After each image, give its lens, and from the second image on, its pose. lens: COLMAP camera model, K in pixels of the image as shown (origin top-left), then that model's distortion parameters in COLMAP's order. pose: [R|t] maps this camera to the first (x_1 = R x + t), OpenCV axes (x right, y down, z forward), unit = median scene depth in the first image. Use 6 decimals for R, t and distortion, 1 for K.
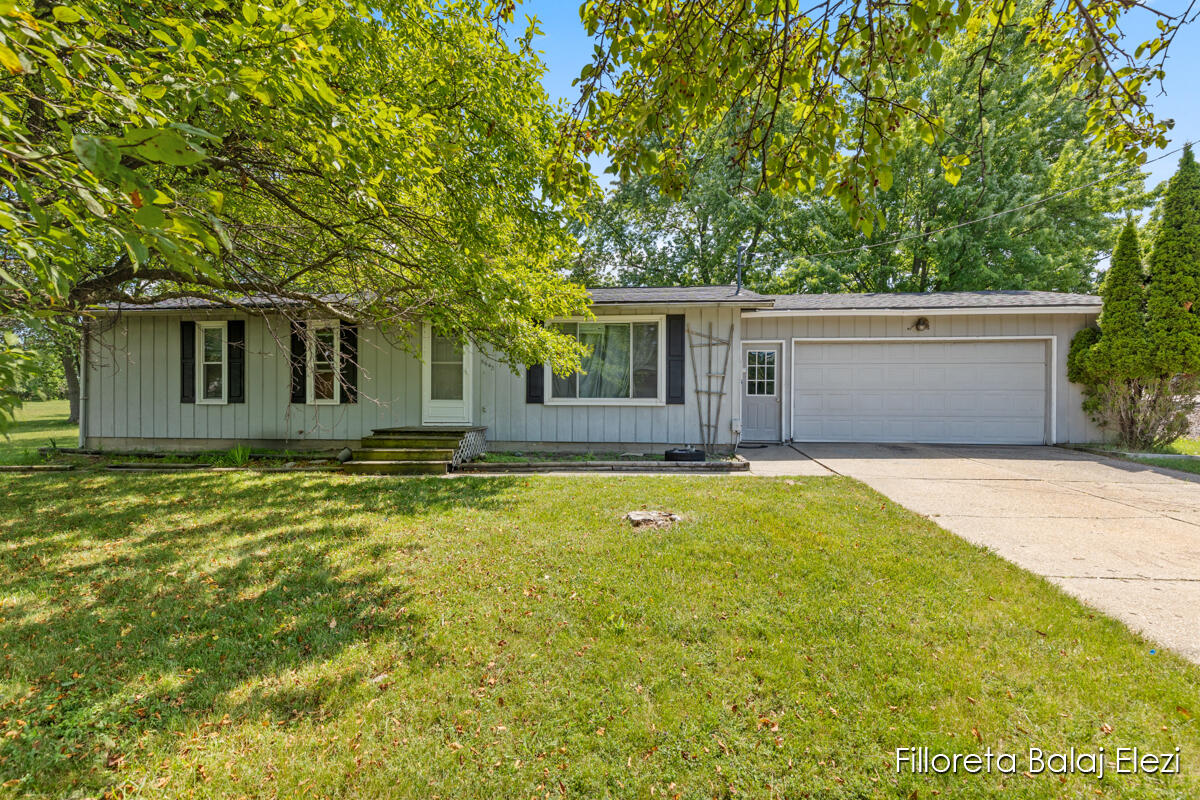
lens RADIAL K [[542.7, 0, 608.6], [0, 542.7, 400.2], [0, 0, 1]] dist [0.020732, -0.000336]
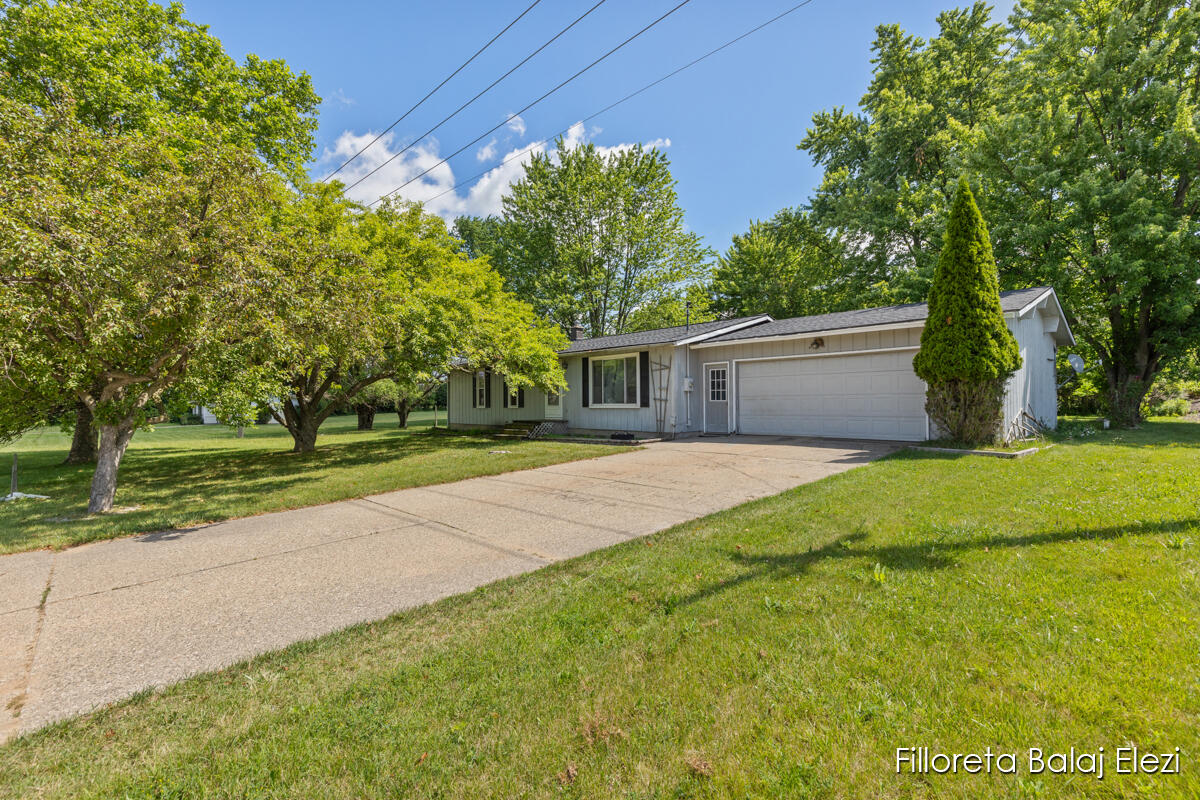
lens RADIAL K [[542.7, 0, 608.6], [0, 542.7, 400.2], [0, 0, 1]] dist [0.020732, -0.000336]
pose [[0.736595, -0.014874, -0.676170, 1.125473], [0.000579, 0.999772, -0.021361, 0.021048], [0.676334, 0.015343, 0.736436, -0.254093]]
